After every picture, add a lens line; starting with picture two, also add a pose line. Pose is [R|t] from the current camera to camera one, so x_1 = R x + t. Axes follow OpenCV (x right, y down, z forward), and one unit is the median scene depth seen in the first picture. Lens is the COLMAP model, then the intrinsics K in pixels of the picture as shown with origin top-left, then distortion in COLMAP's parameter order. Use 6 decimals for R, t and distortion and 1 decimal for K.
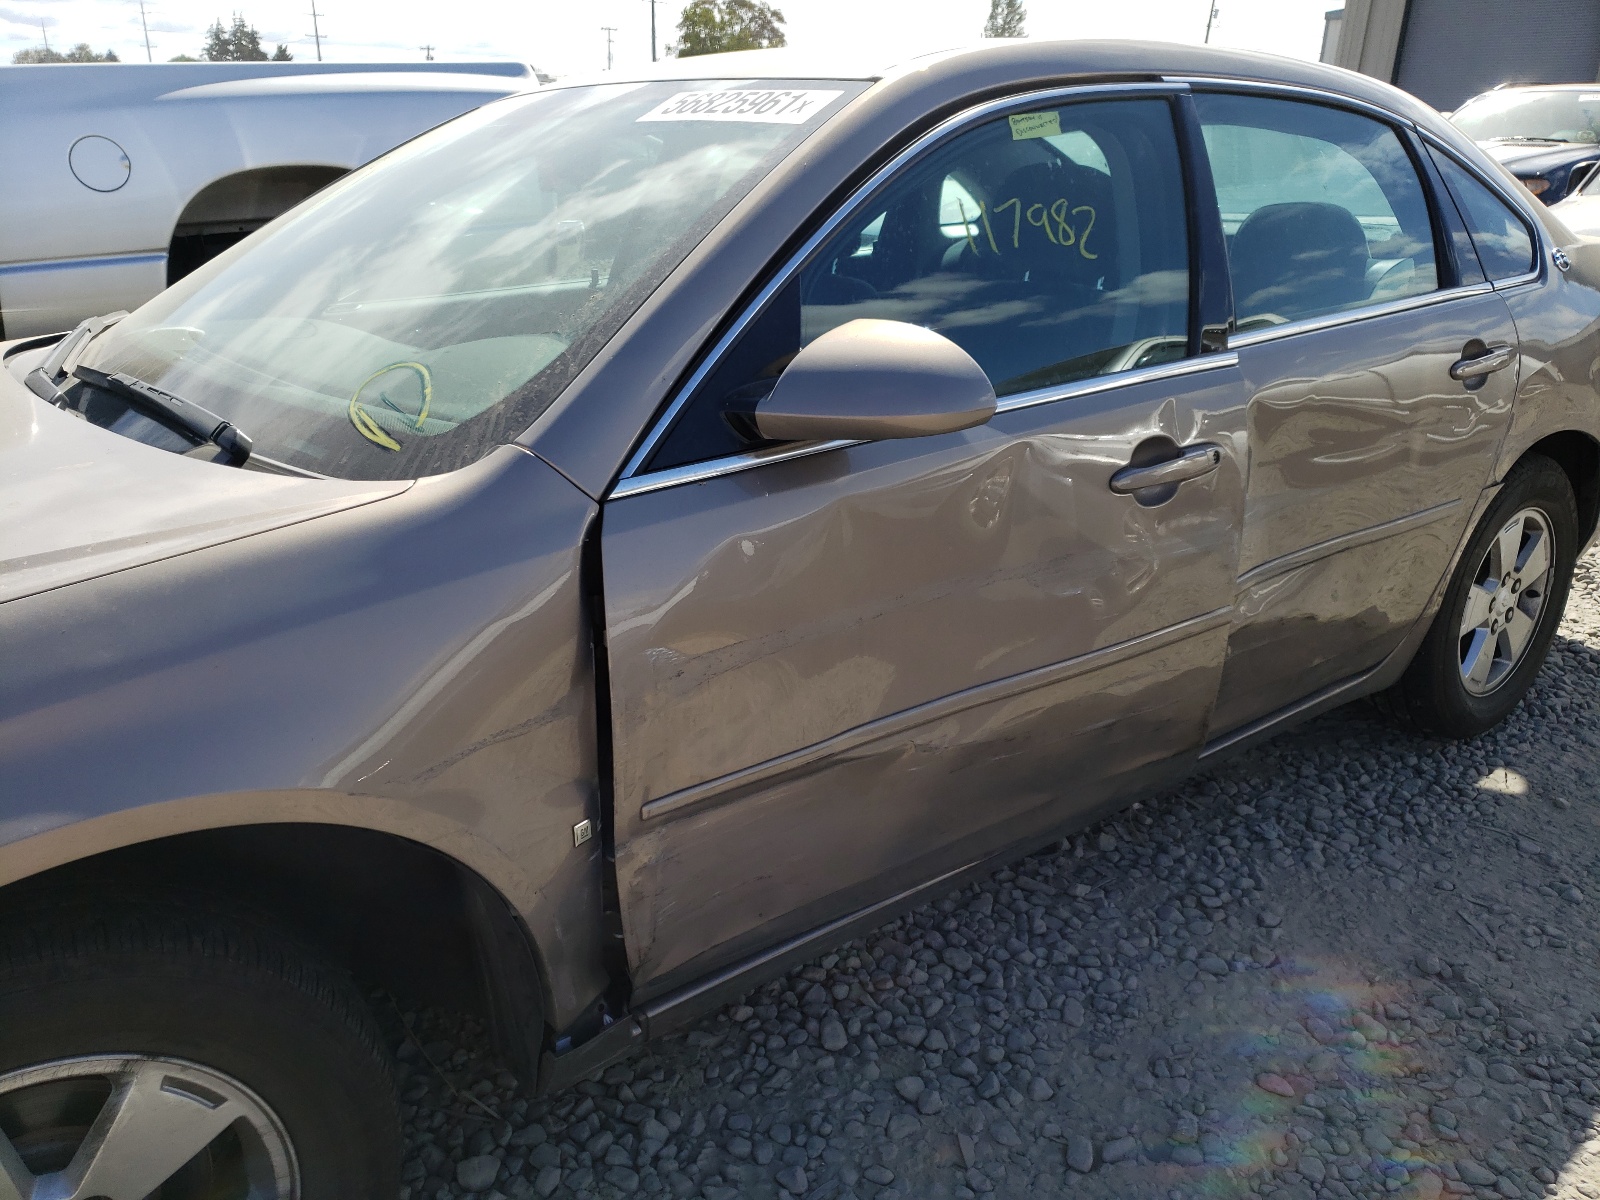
lens RADIAL K [[1199.1, 0, 794.1], [0, 1199.1, 597.3], [0, 0, 1]] dist [0.026053, -0.003091]
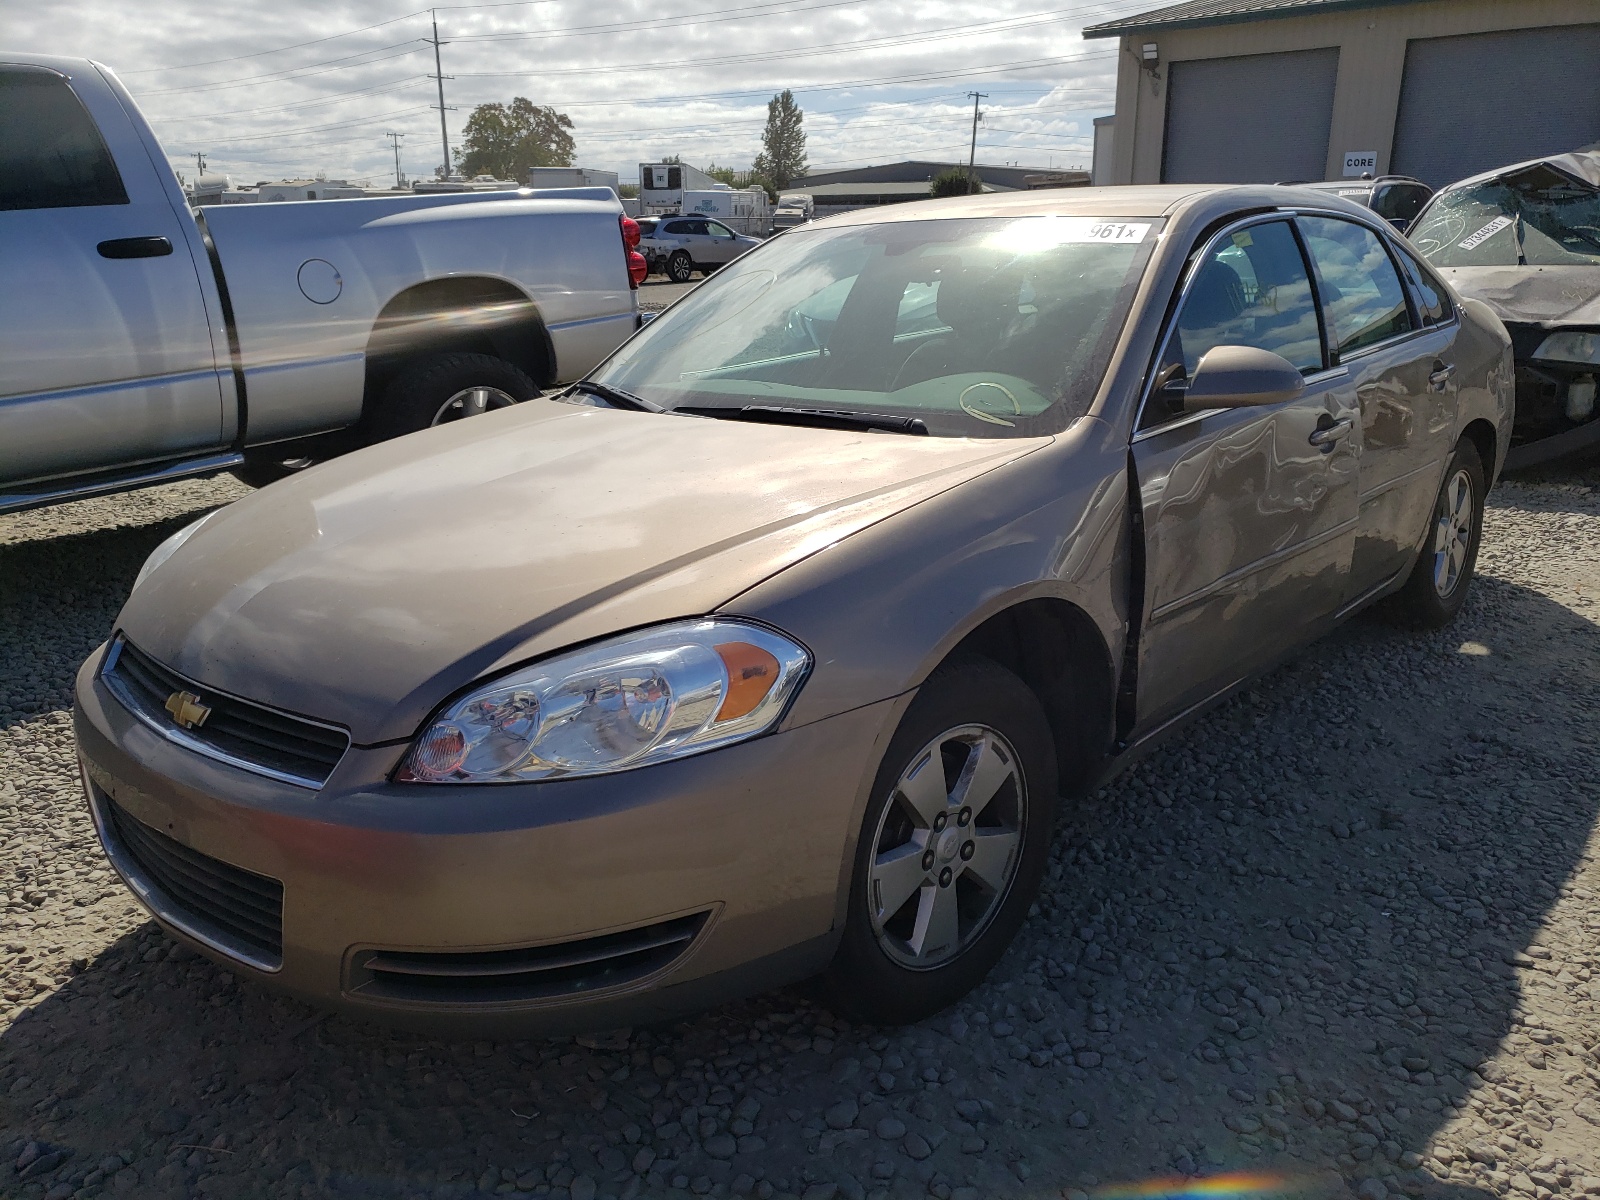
lens RADIAL K [[1199.1, 0, 806.4], [0, 1199.1, 602.4], [0, 0, 1]] dist [0.026053, -0.003091]
pose [[0.983531, -0.075461, 0.164235, -0.485872], [0.086254, 0.994489, -0.059599, 0.115158], [-0.158833, 0.072784, 0.984619, -0.370279]]
